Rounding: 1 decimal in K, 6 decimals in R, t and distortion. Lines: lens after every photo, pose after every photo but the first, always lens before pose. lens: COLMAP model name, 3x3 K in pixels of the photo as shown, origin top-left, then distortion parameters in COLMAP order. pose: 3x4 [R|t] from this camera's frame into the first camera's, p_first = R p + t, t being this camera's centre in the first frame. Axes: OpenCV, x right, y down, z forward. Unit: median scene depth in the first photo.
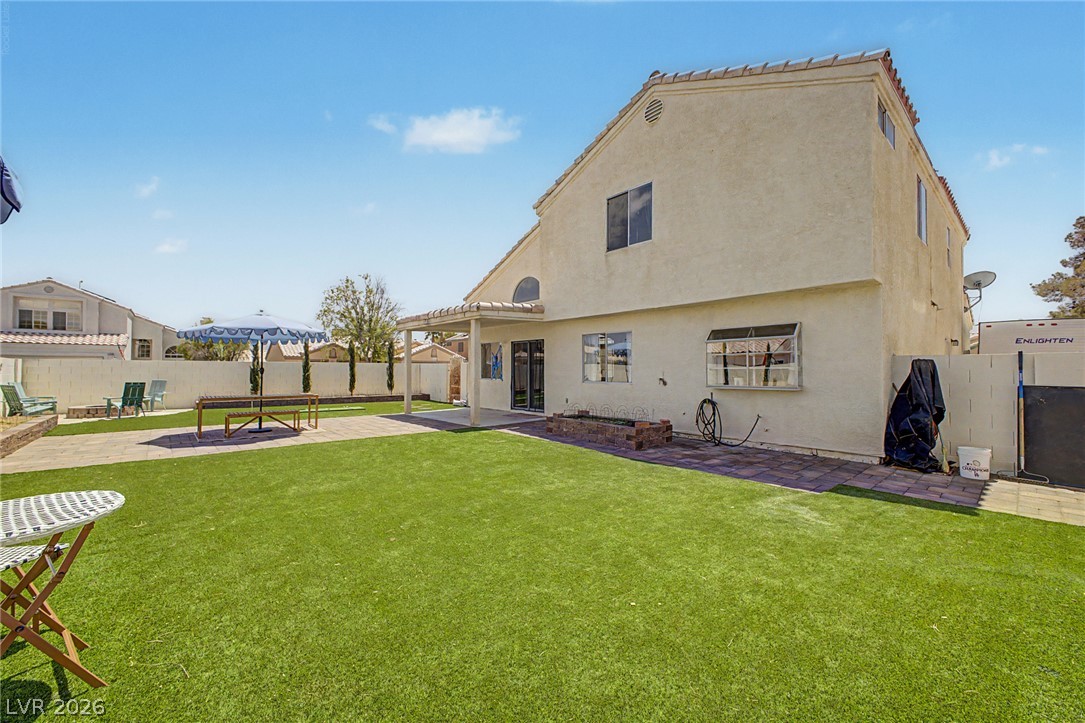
lens RADIAL K [[433.4, 0, 543.8], [0, 433.4, 355.1], [0, 0, 1]] dist [0.034974, -0.015337]
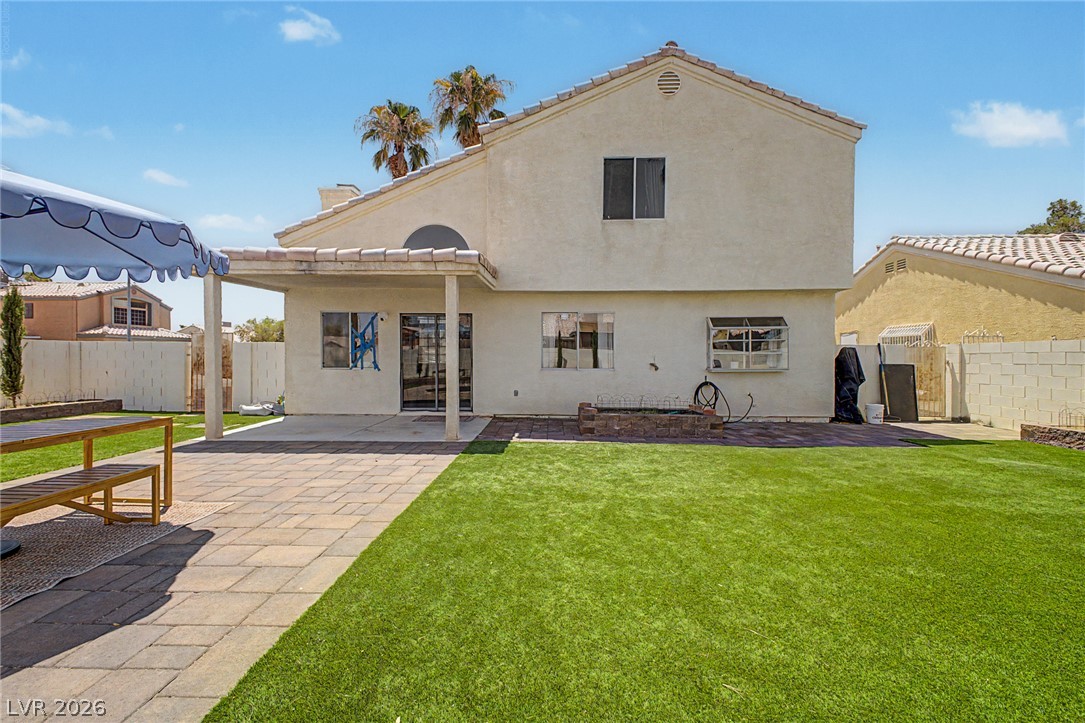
lens RADIAL K [[420.6, 0, 541.4], [0, 420.6, 355.8], [0, 0, 1]] dist [0.024210, -0.013432]
pose [[0.677615, 0.000016, 0.735417, -0.613566], [-0.026525, 0.999350, 0.024419, 0.020720], [-0.734938, -0.036053, 0.677175, 0.555833]]
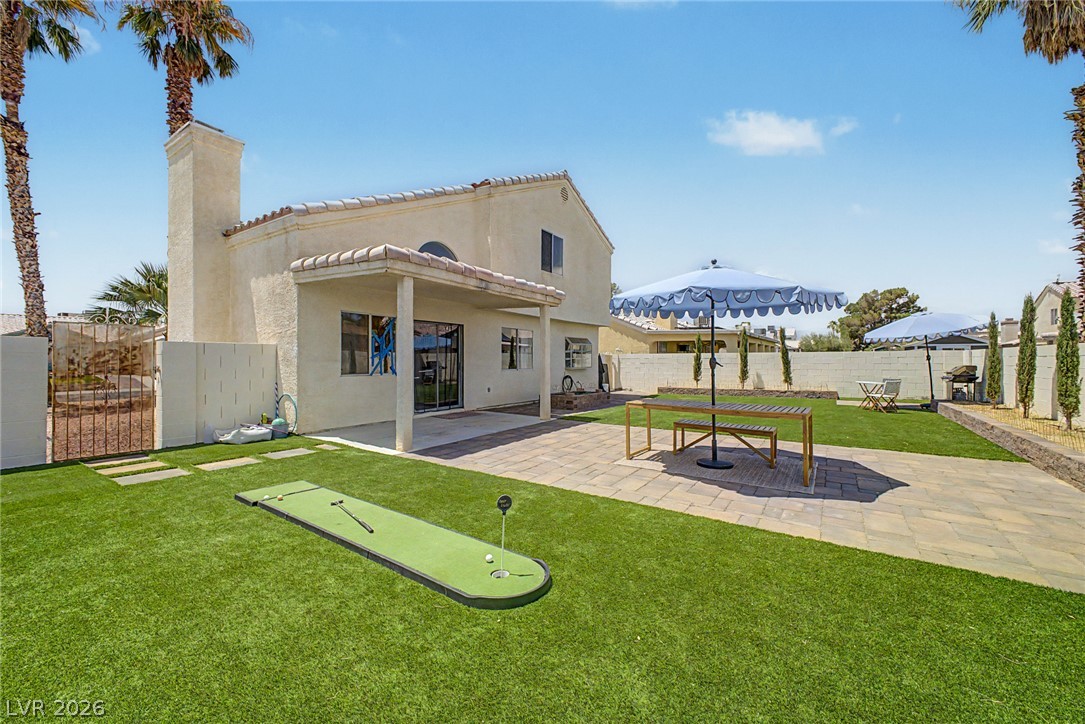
lens RADIAL K [[433.4, 0, 543.8], [0, 433.4, 355.6], [0, 0, 1]] dist [0.034974, -0.015337]
pose [[-0.264840, 0.007972, 0.964259, -1.223959], [-0.032923, 0.999308, -0.017304, 0.049065], [-0.963730, -0.036329, -0.264395, 1.458390]]
